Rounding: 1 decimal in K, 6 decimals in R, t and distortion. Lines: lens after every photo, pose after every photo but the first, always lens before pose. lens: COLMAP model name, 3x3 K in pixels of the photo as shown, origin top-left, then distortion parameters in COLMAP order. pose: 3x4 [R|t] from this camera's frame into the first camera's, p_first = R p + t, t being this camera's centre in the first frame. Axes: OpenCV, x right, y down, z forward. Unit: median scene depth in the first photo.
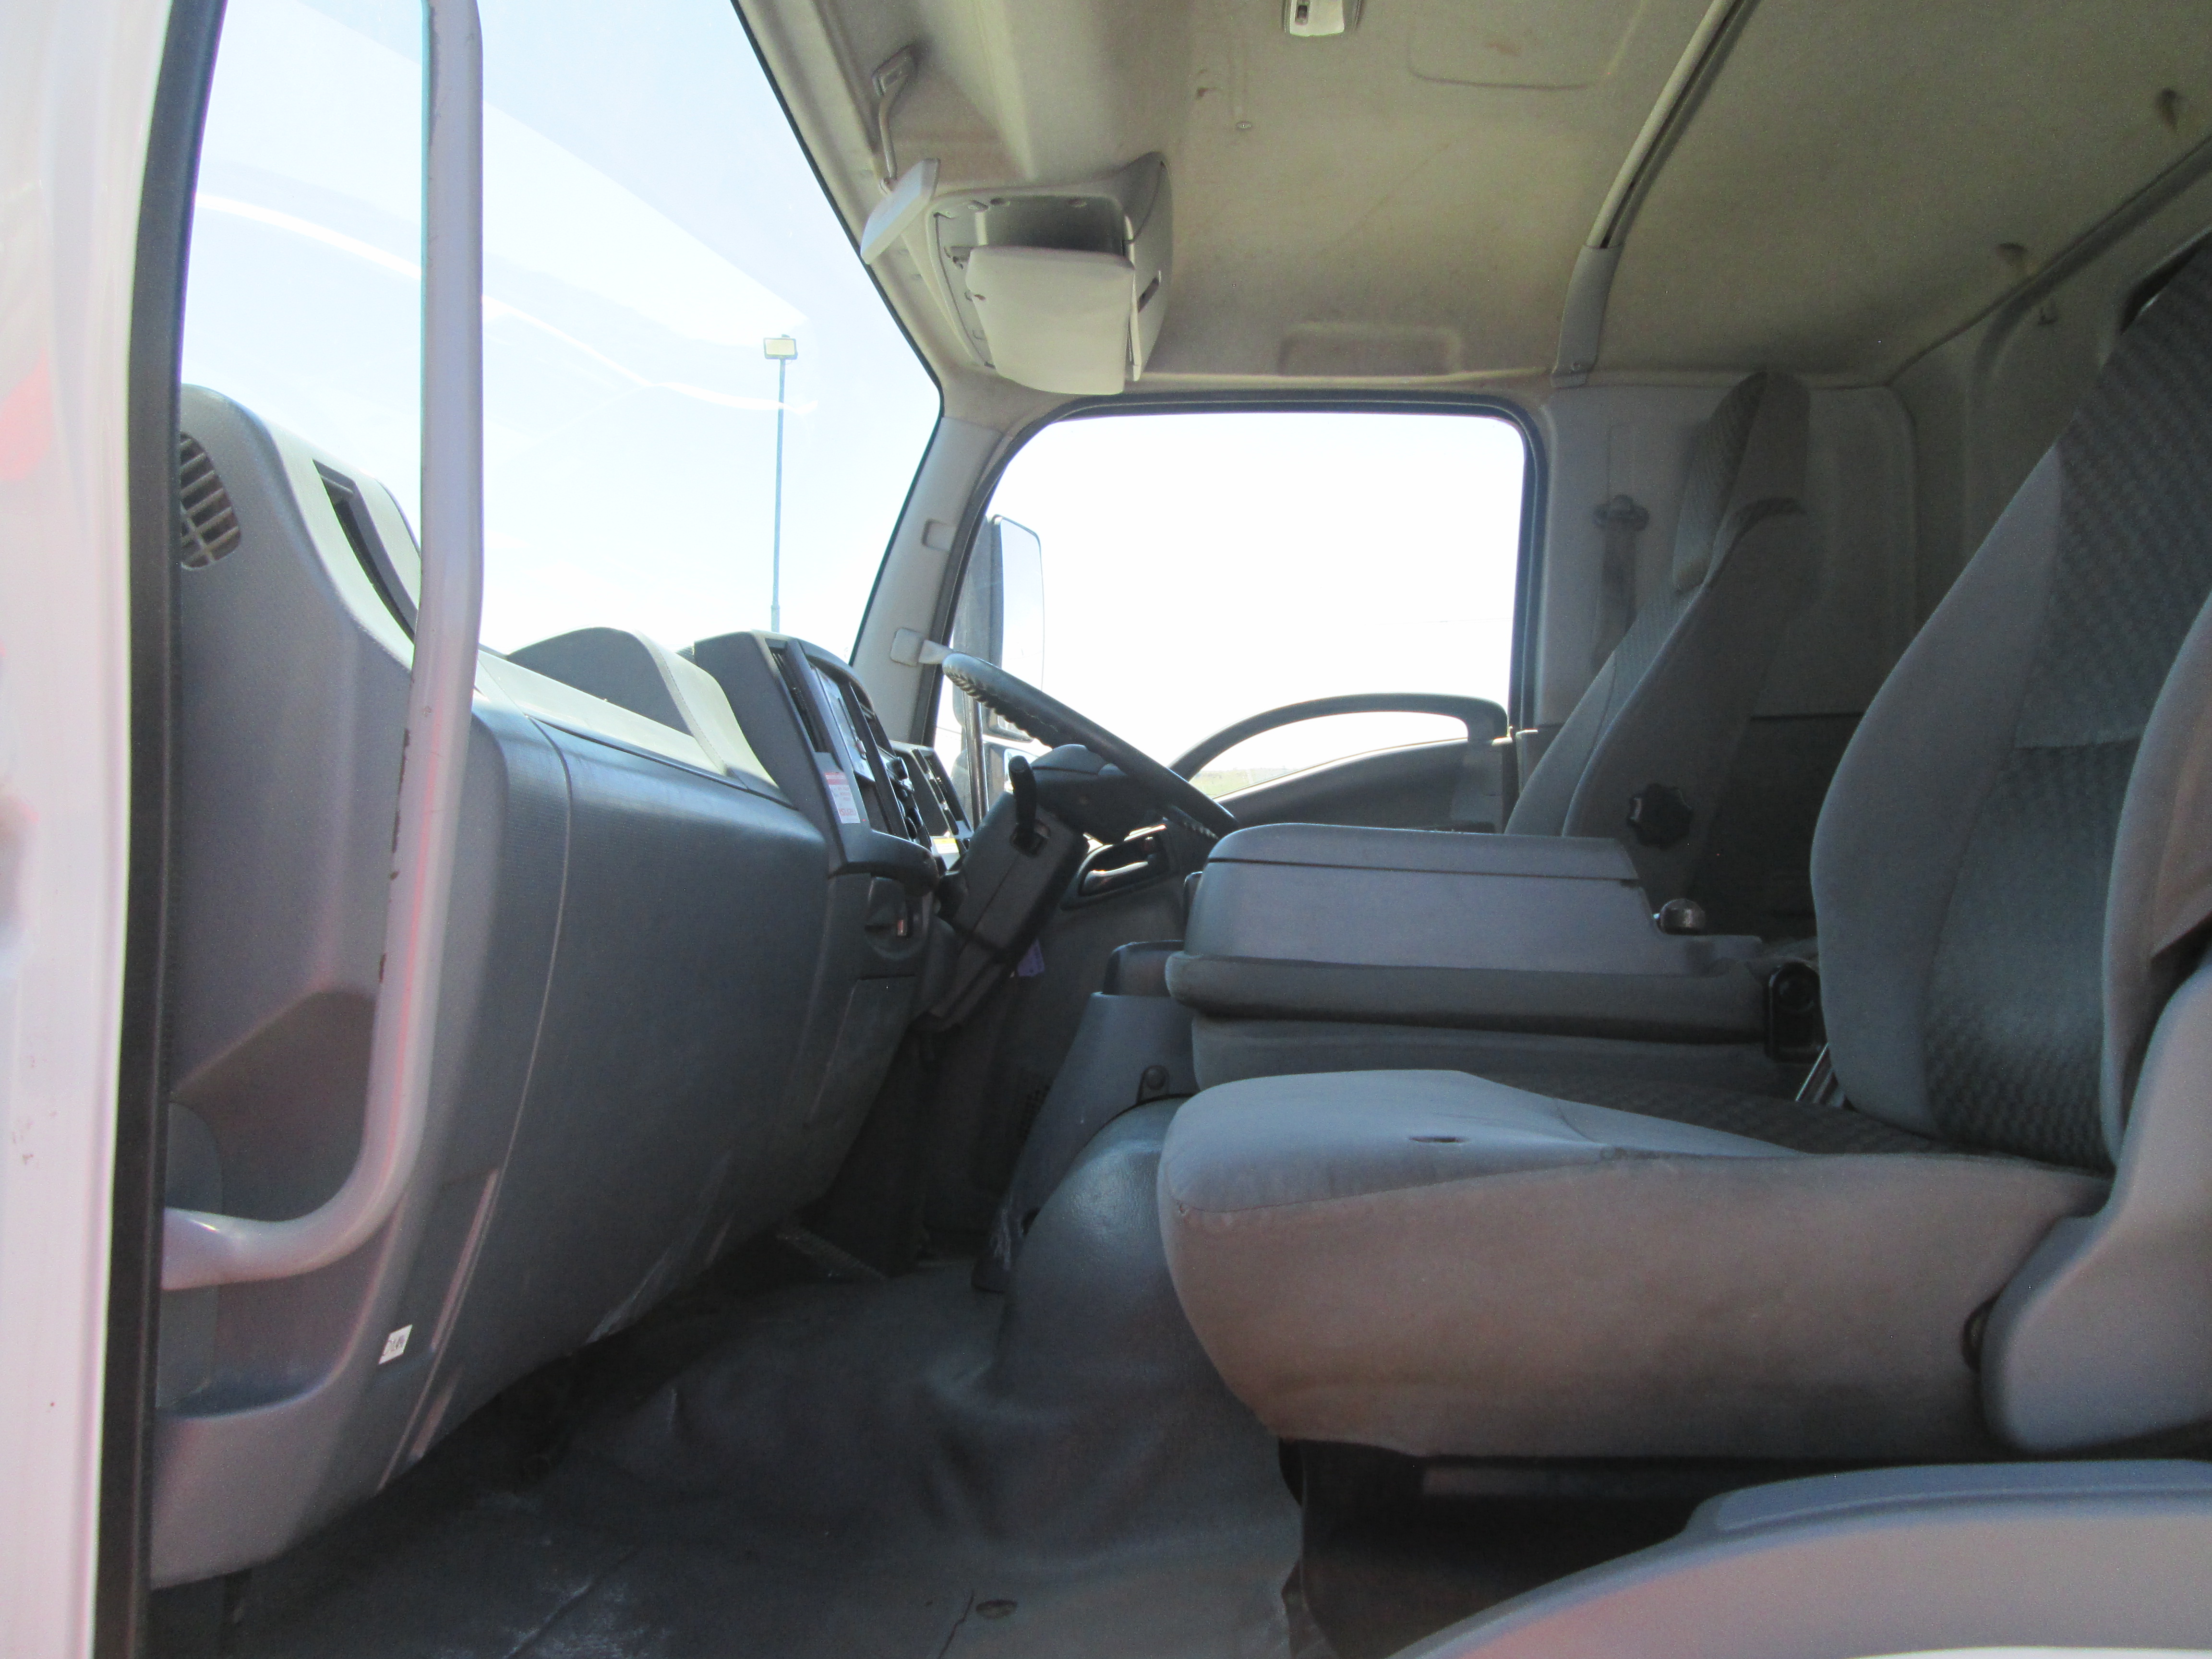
lens RADIAL K [[1834.4, 0, 1100.0], [0, 1834.4, 831.5], [0, 0, 1]] dist [-0.052985, 0.030671]
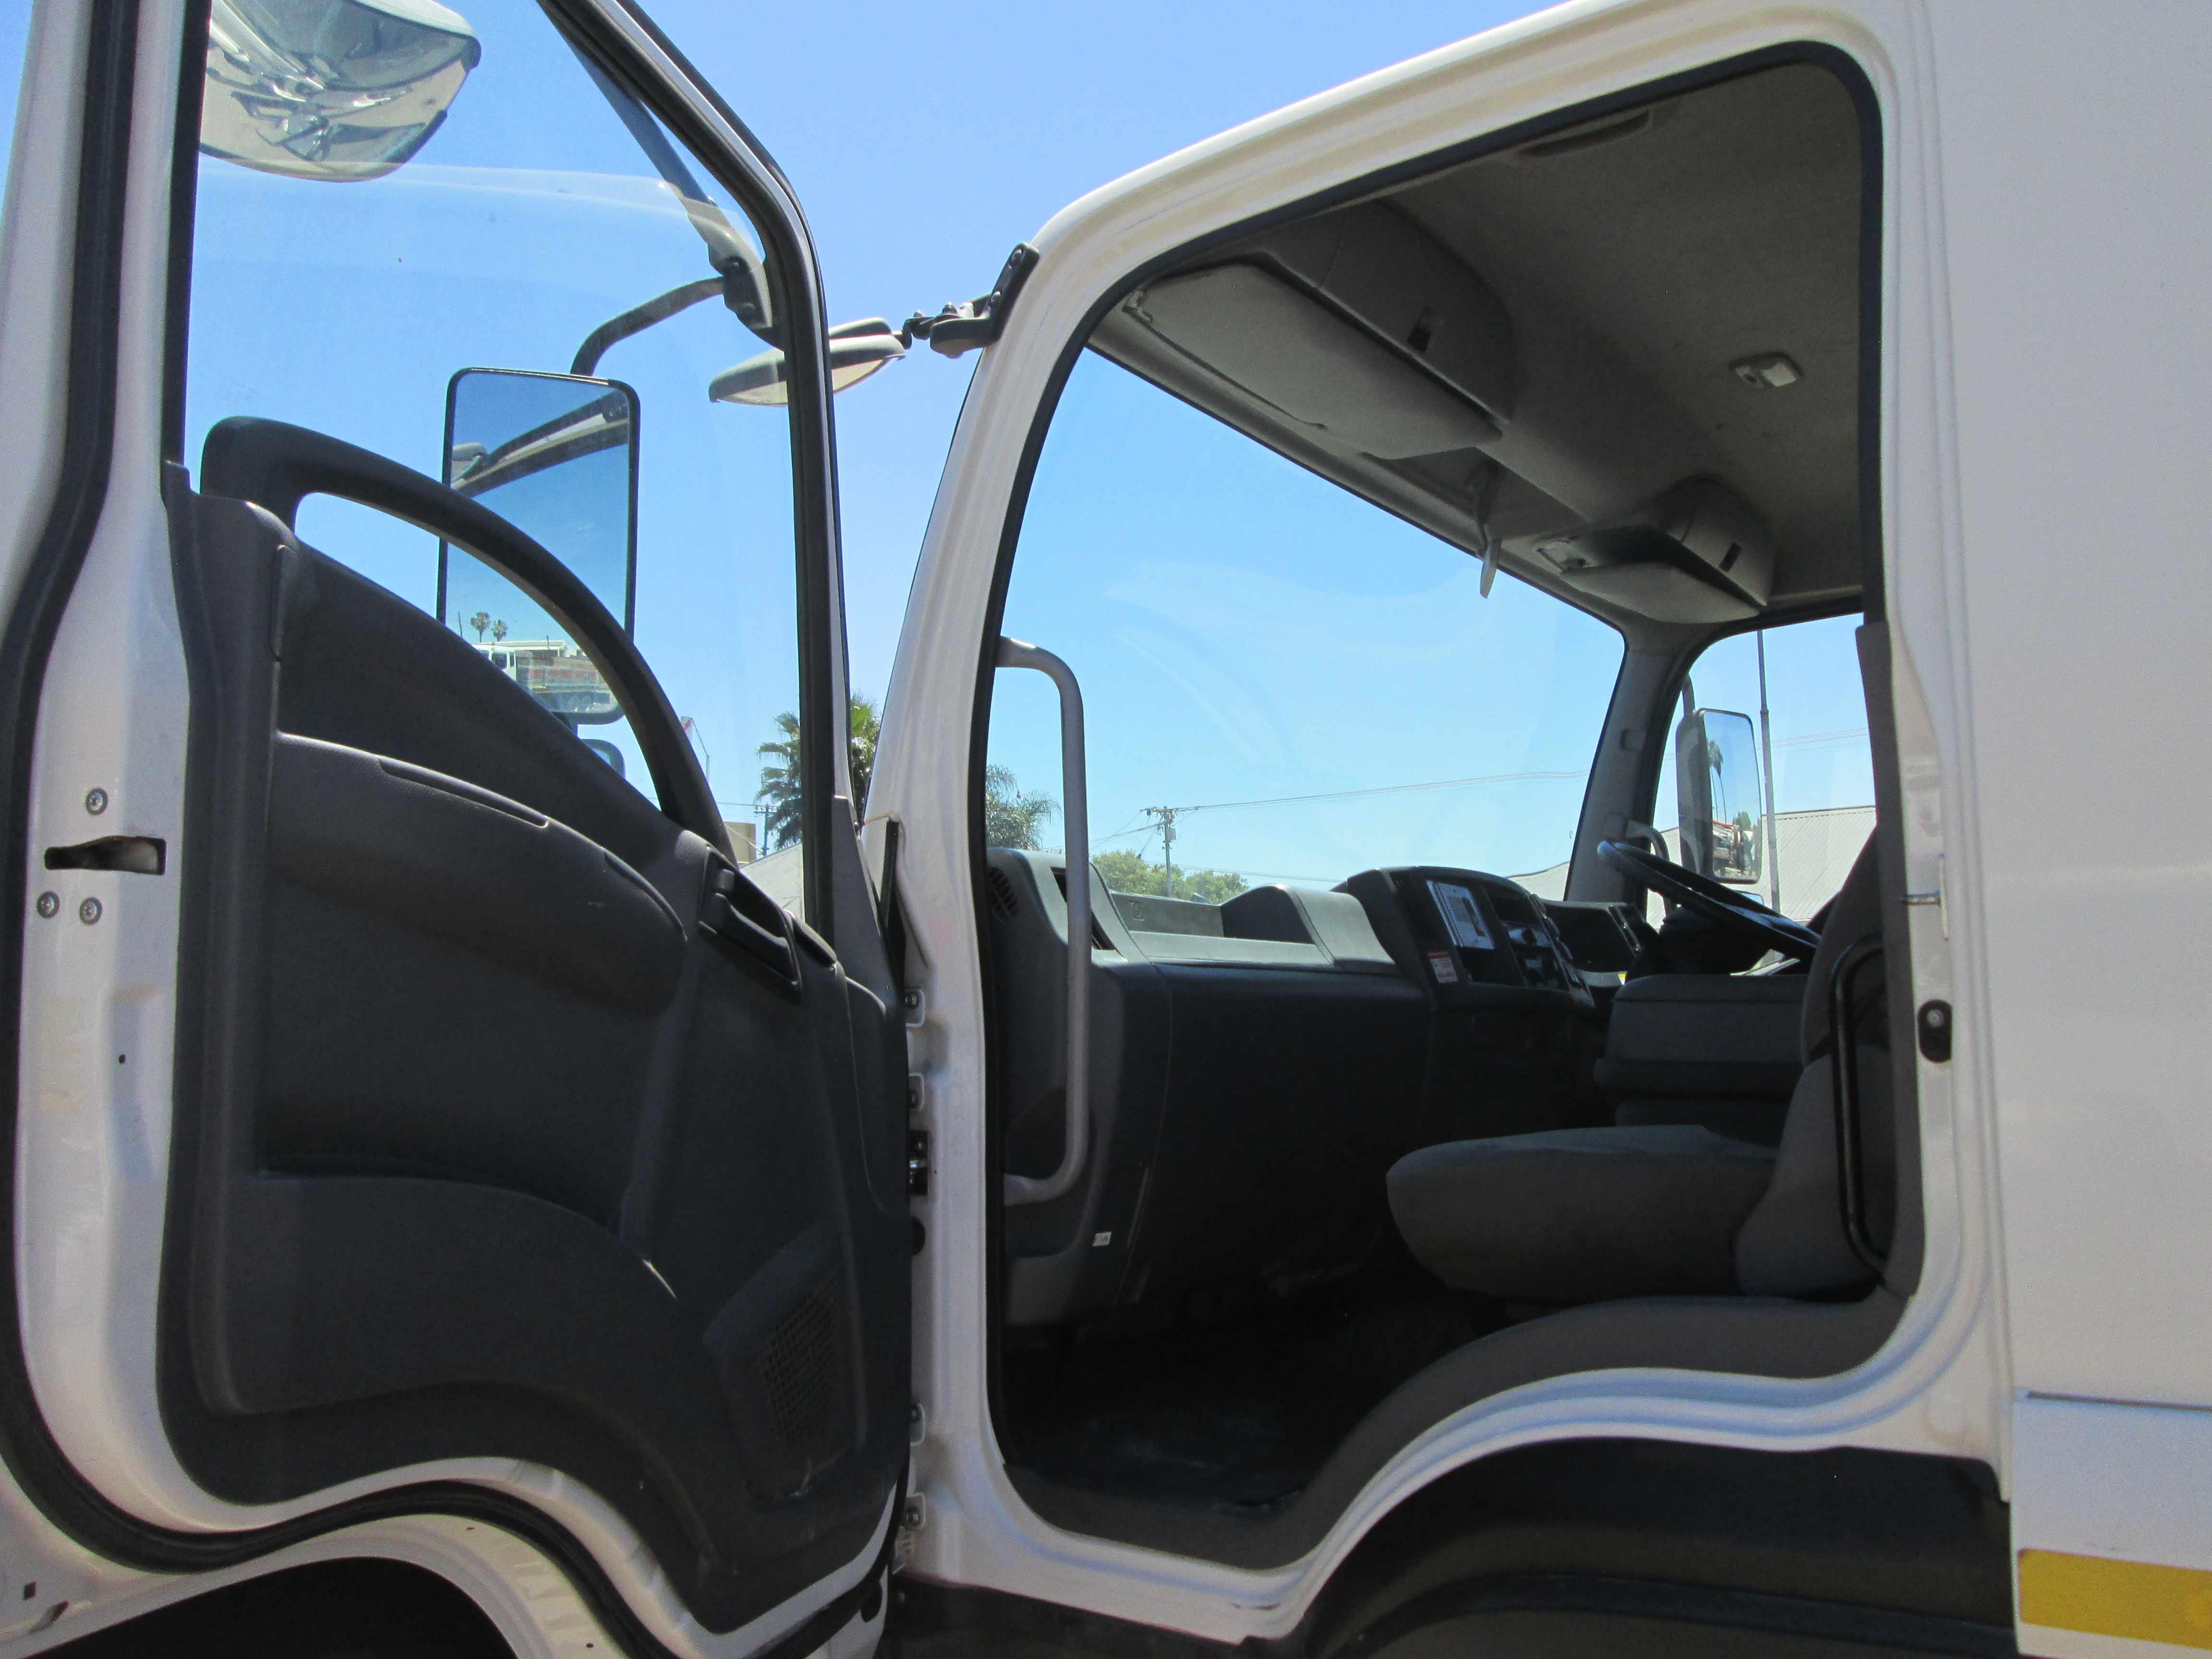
lens RADIAL K [[1834.4, 0, 1100.0], [0, 1834.4, 831.5], [0, 0, 1]] dist [-0.052985, 0.030671]
pose [[0.837641, -0.094694, -0.537950, 0.357975], [0.063392, 0.995056, -0.076451, -0.023561], [0.542530, 0.029937, 0.839503, -0.386486]]
